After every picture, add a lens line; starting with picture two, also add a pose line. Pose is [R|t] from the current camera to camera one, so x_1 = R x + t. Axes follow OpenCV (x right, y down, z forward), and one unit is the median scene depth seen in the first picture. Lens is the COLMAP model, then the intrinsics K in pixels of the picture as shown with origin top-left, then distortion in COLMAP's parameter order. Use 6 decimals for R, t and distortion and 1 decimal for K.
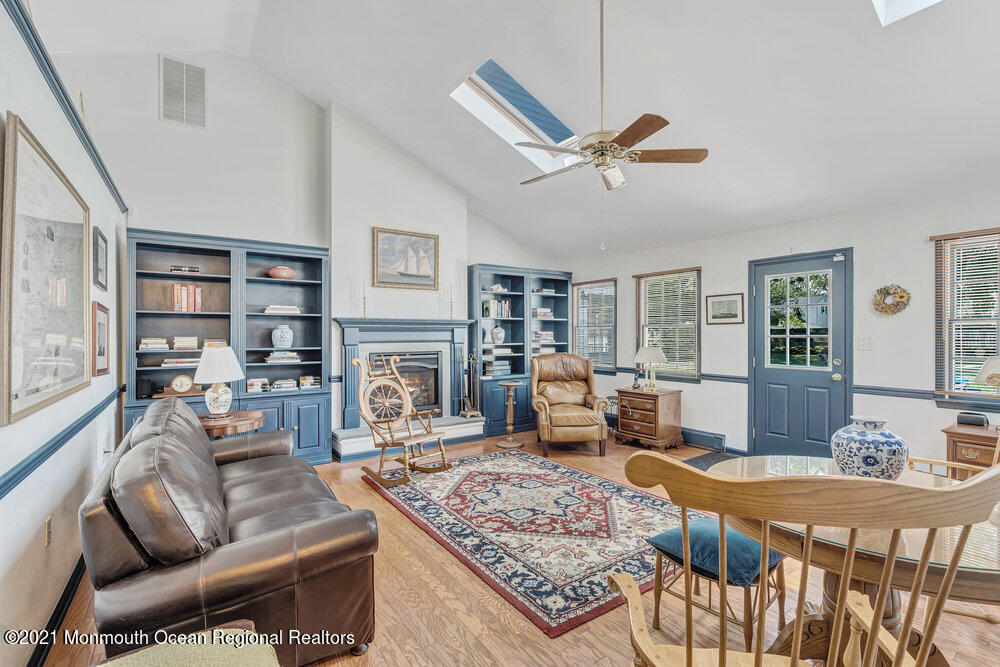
lens RADIAL K [[452.1, 0, 505.2], [0, 452.1, 334.3], [0, 0, 1]] dist [-0.005762, 0.001735]
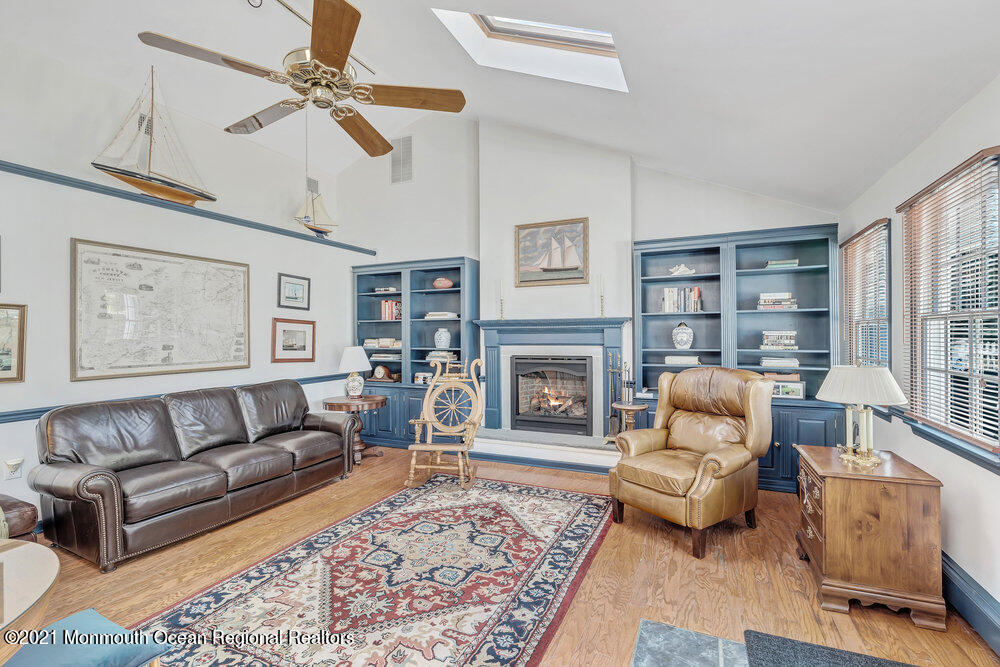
lens RADIAL K [[452.1, 0, 505.2], [0, 452.1, 334.3], [0, 0, 1]] dist [-0.005762, 0.001735]
pose [[0.512394, -0.001021, -0.858750, 0.763012], [0.005755, 0.999981, 0.002245, -0.009050], [0.858731, -0.006093, 0.512390, 0.690864]]
